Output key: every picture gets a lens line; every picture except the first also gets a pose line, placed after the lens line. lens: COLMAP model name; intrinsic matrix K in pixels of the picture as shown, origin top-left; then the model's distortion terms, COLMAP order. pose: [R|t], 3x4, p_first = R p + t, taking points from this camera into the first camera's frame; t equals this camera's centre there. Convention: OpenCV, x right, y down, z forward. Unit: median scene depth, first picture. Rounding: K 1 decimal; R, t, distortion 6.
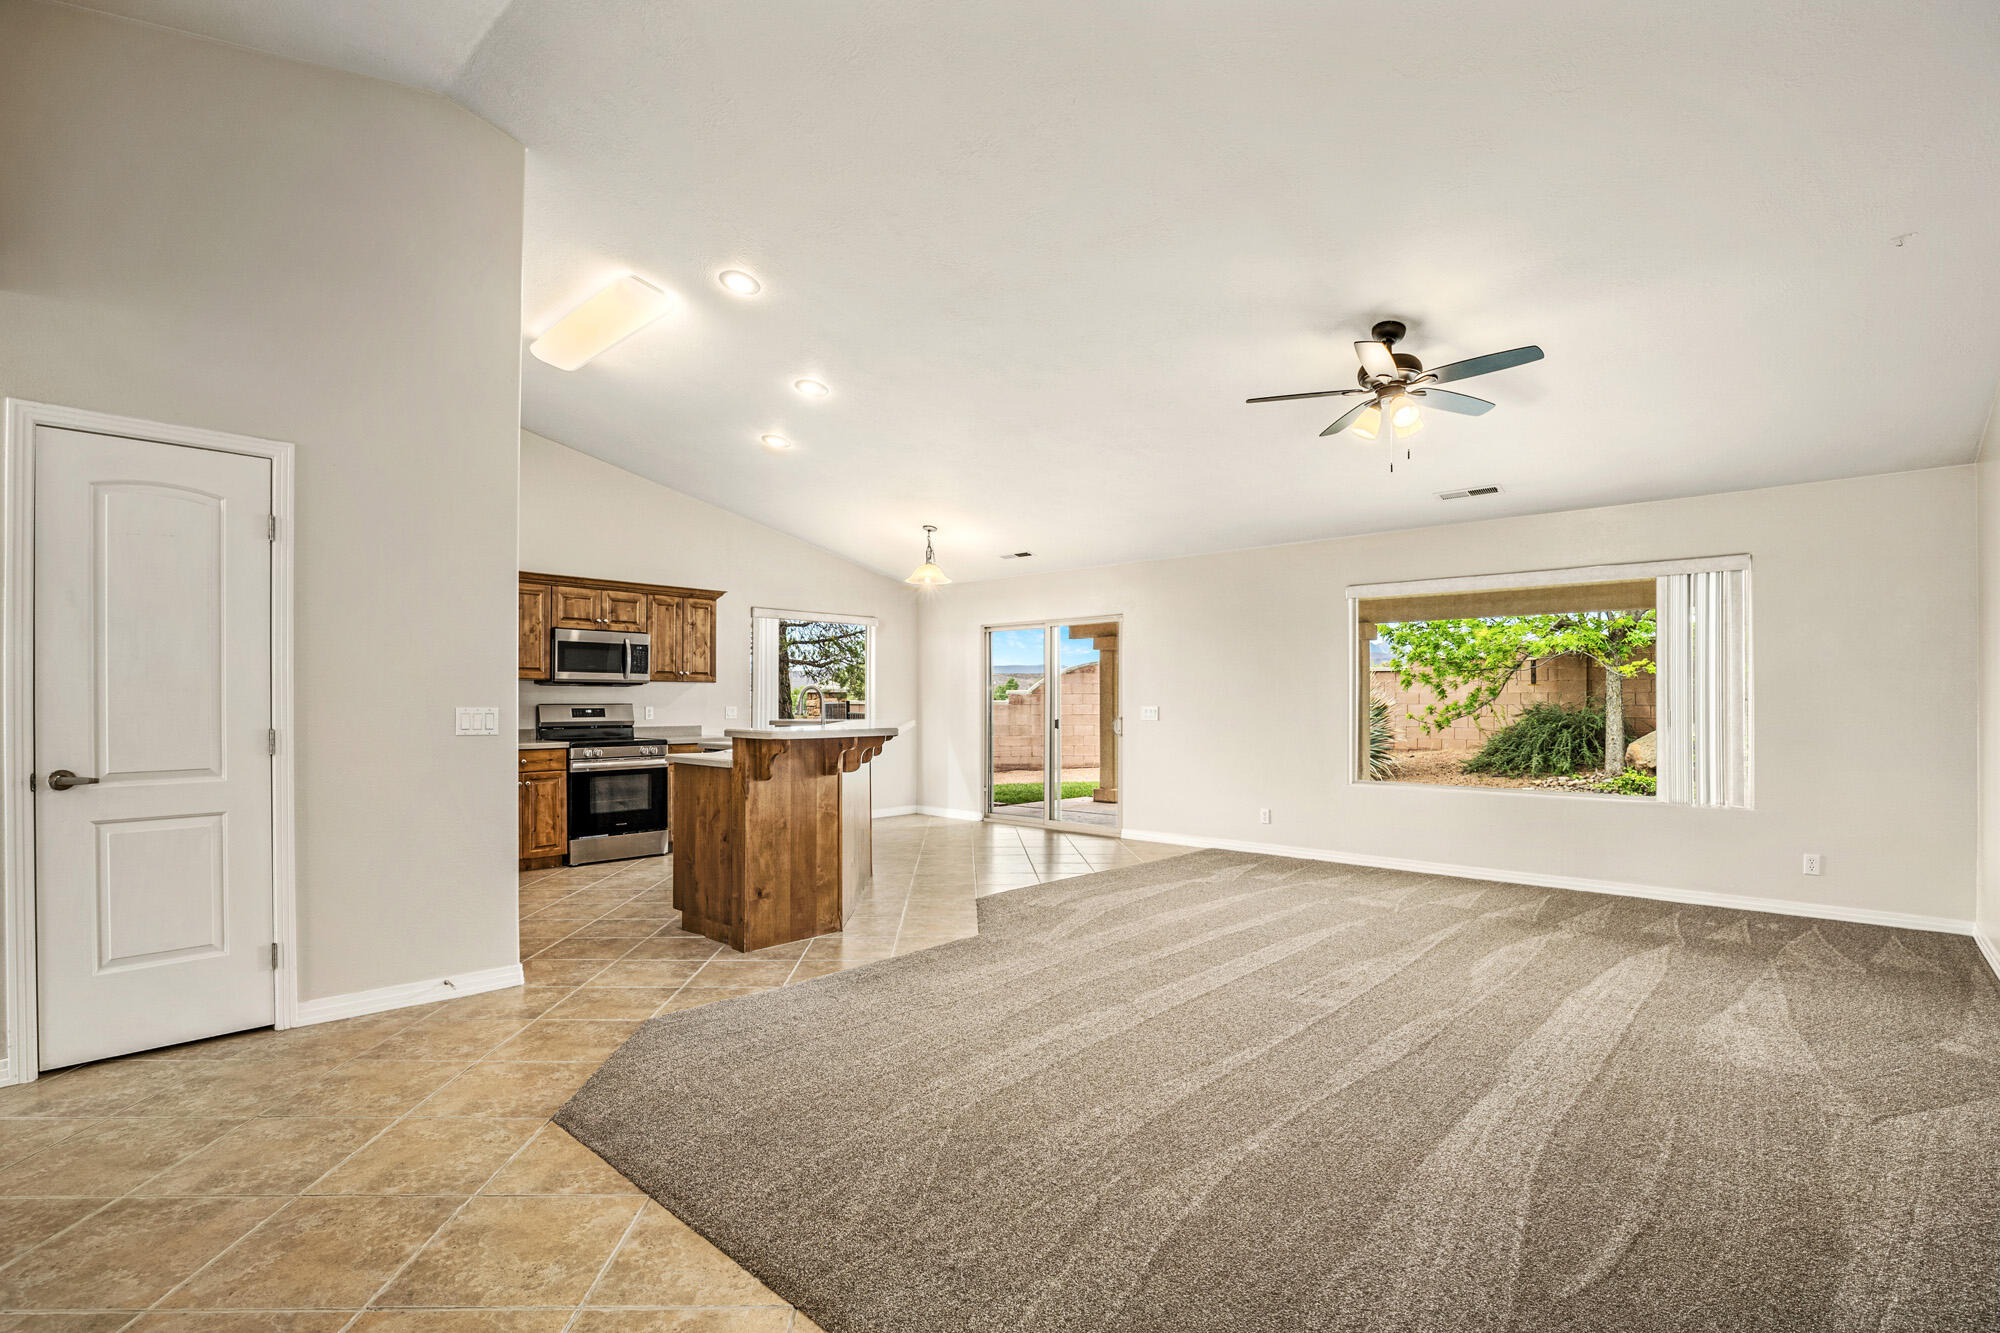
lens RADIAL K [[936.2, 0, 1000.2], [0, 936.2, 696.3], [0, 0, 1]] dist [-0.033711, 0.000855]
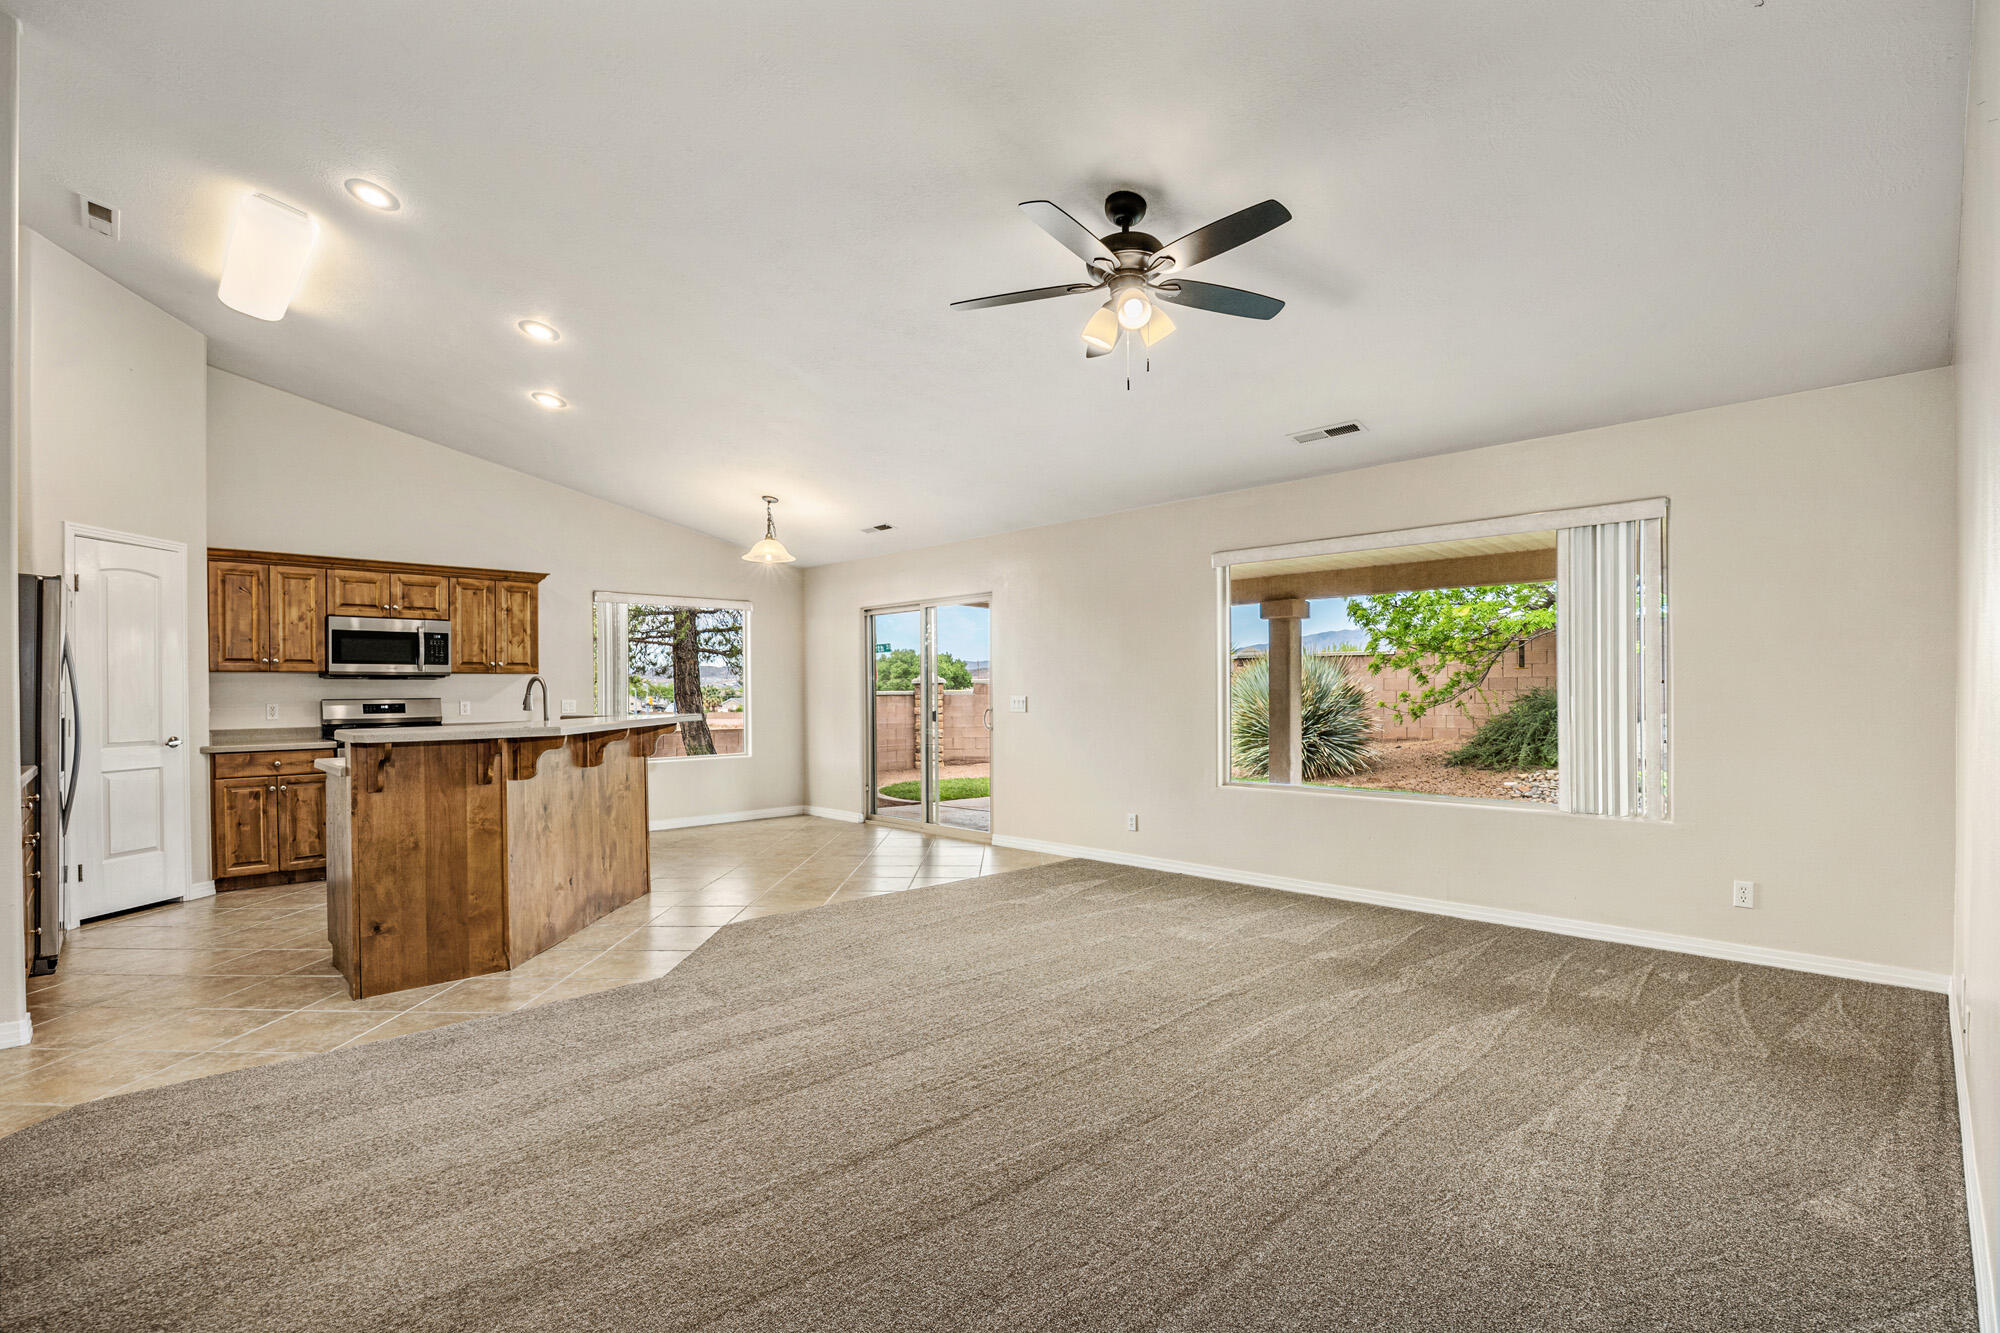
lens RADIAL K [[936.2, 0, 1000.2], [0, 936.2, 696.3], [0, 0, 1]] dist [-0.033711, 0.000855]
pose [[0.998658, -0.008268, -0.051117, 0.208649], [0.008864, 0.999895, 0.011450, 0.000696], [0.051017, -0.011887, 0.998627, 0.132749]]
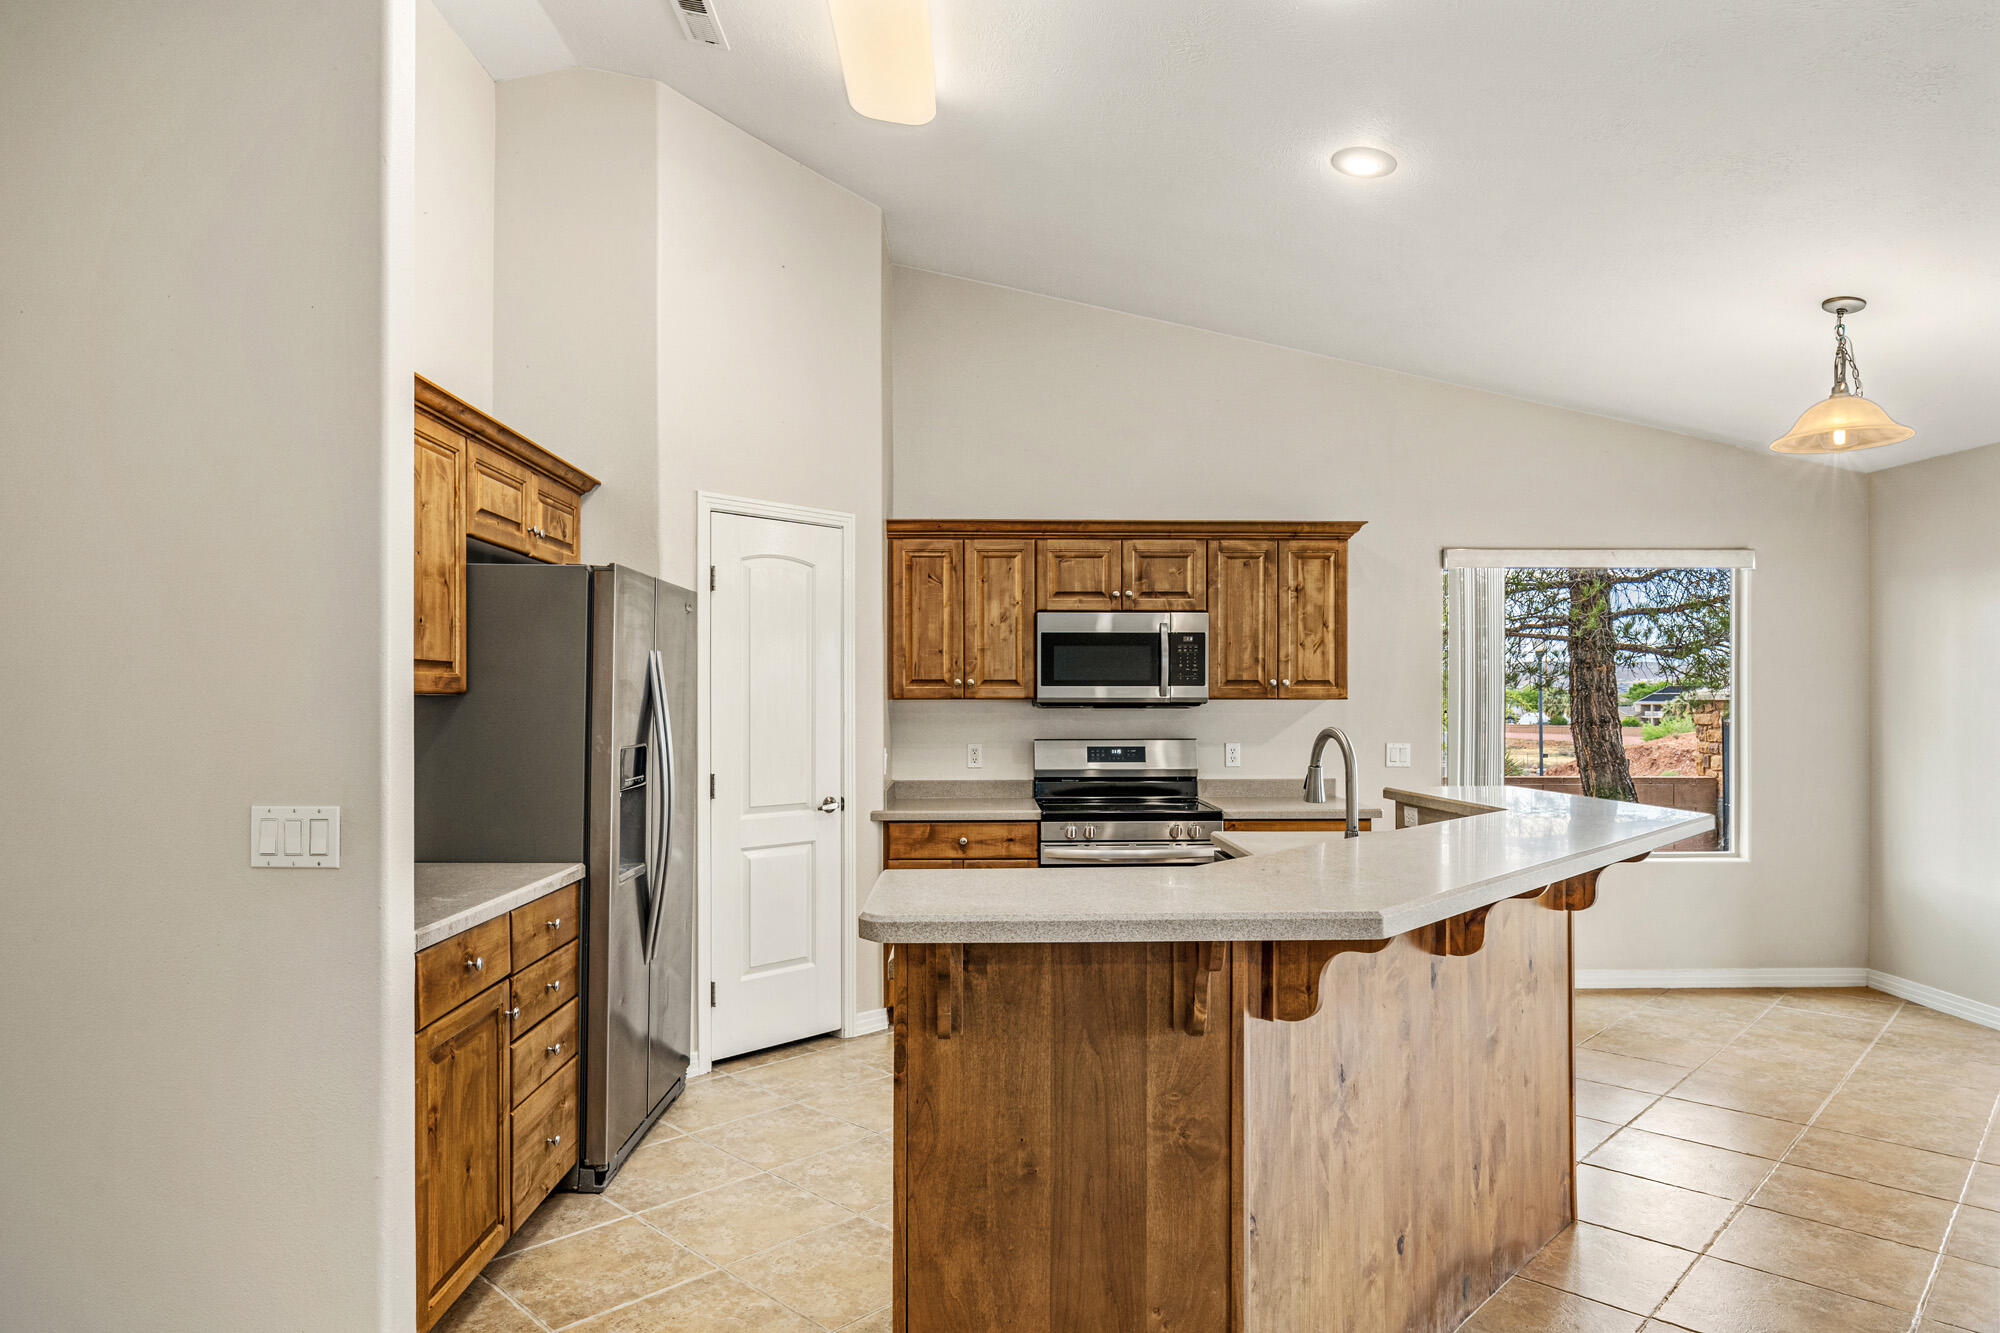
lens RADIAL K [[1194.2, 0, 1000.3], [0, 1194.2, 699.6], [0, 0, 1]] dist [-0.005534, -0.000269]
pose [[0.693146, -0.001482, -0.720796, 0.043507], [0.006261, 0.999973, 0.003964, -0.020173], [0.720770, -0.007261, 0.693136, 0.441565]]
